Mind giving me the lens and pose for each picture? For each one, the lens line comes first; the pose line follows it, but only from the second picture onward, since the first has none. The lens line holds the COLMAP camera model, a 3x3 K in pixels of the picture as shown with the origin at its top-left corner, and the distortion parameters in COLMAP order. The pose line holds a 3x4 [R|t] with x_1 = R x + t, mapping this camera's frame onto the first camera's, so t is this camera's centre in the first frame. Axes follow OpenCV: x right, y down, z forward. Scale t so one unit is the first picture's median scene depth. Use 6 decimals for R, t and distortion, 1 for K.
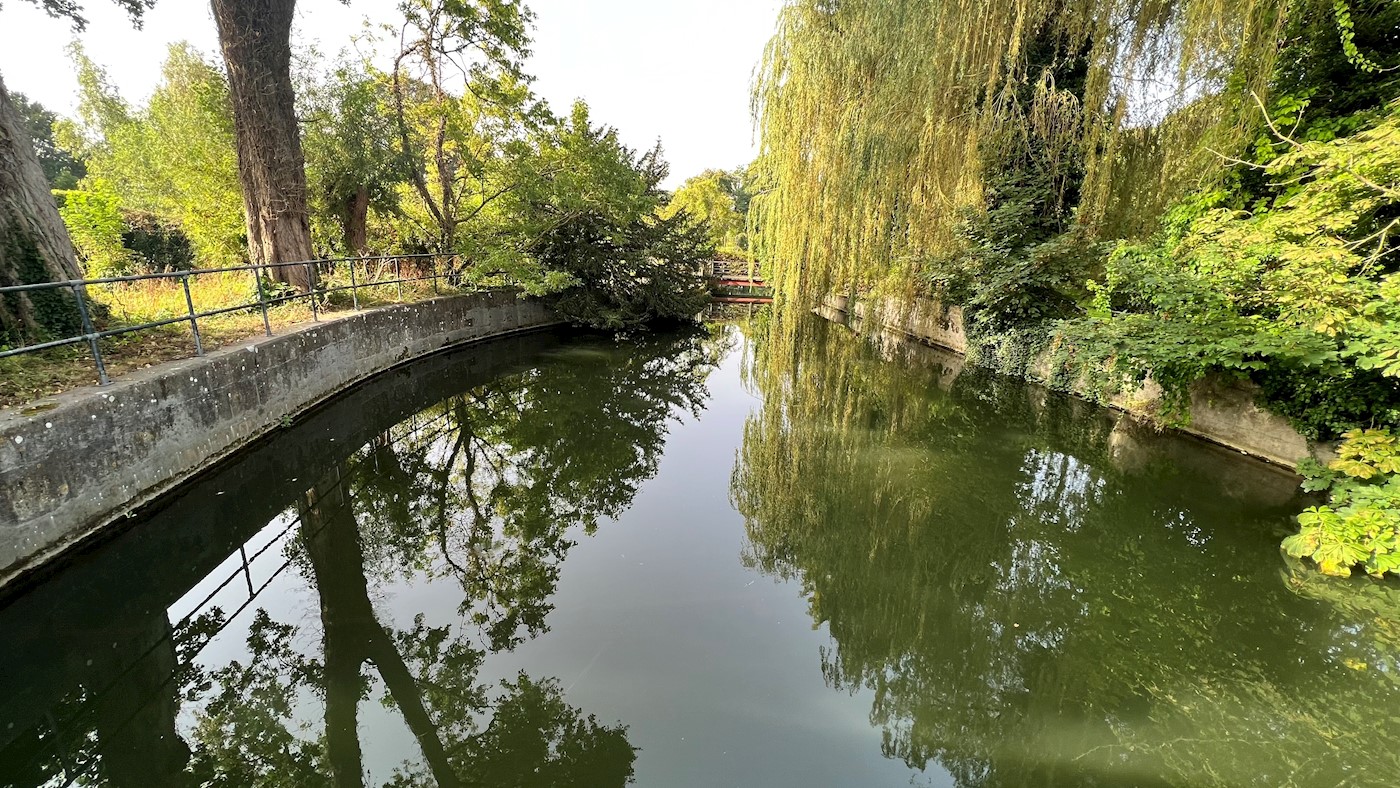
lens RADIAL K [[561.5, 0, 697.4], [0, 561.5, 389.0], [0, 0, 1]] dist [0.001846, 0.000356]
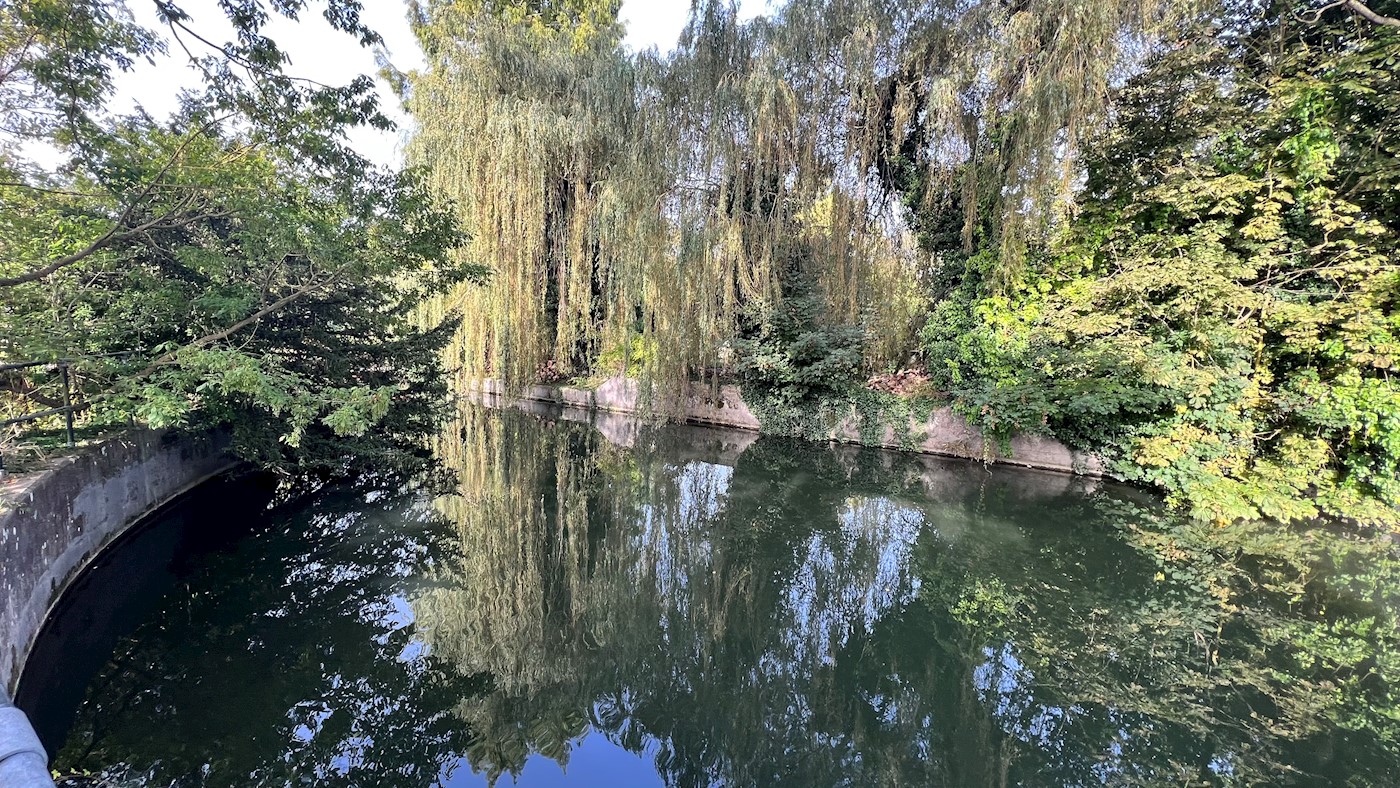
lens RADIAL K [[560.0, 0, 697.7], [0, 560.0, 390.8], [0, 0, 1]] dist [0.000969, 0.000127]
pose [[0.636025, -0.092323, 0.766126, -0.477646], [0.190775, 0.980811, -0.040184, -0.126874], [-0.747715, 0.171716, 0.641433, 0.433029]]
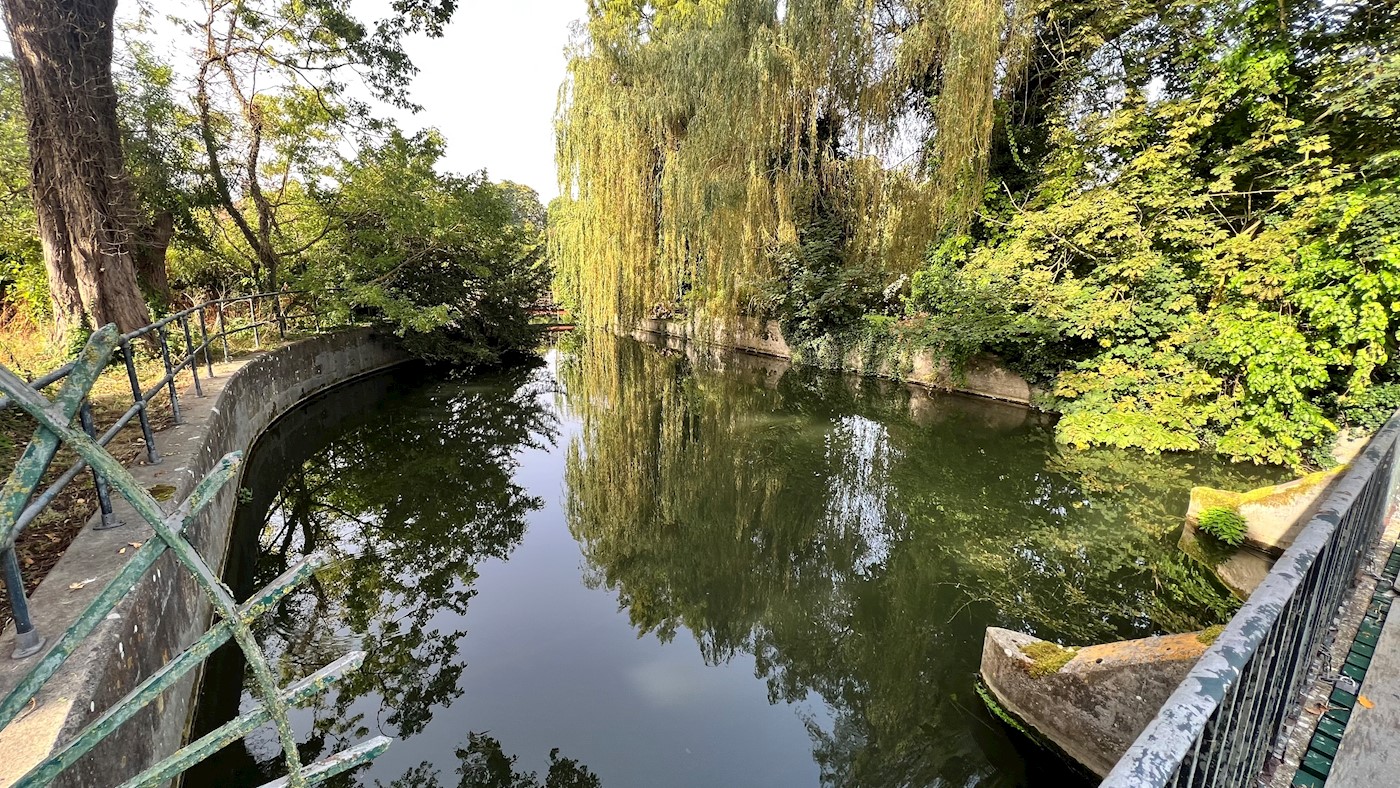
lens RADIAL K [[560.0, 0, 697.7], [0, 560.0, 390.8], [0, 0, 1]] dist [0.000969, 0.000127]
pose [[0.886777, -0.111574, 0.448529, -0.314987], [0.130963, 0.991311, -0.012330, 0.001414], [-0.443255, 0.069675, 0.893683, -0.031339]]
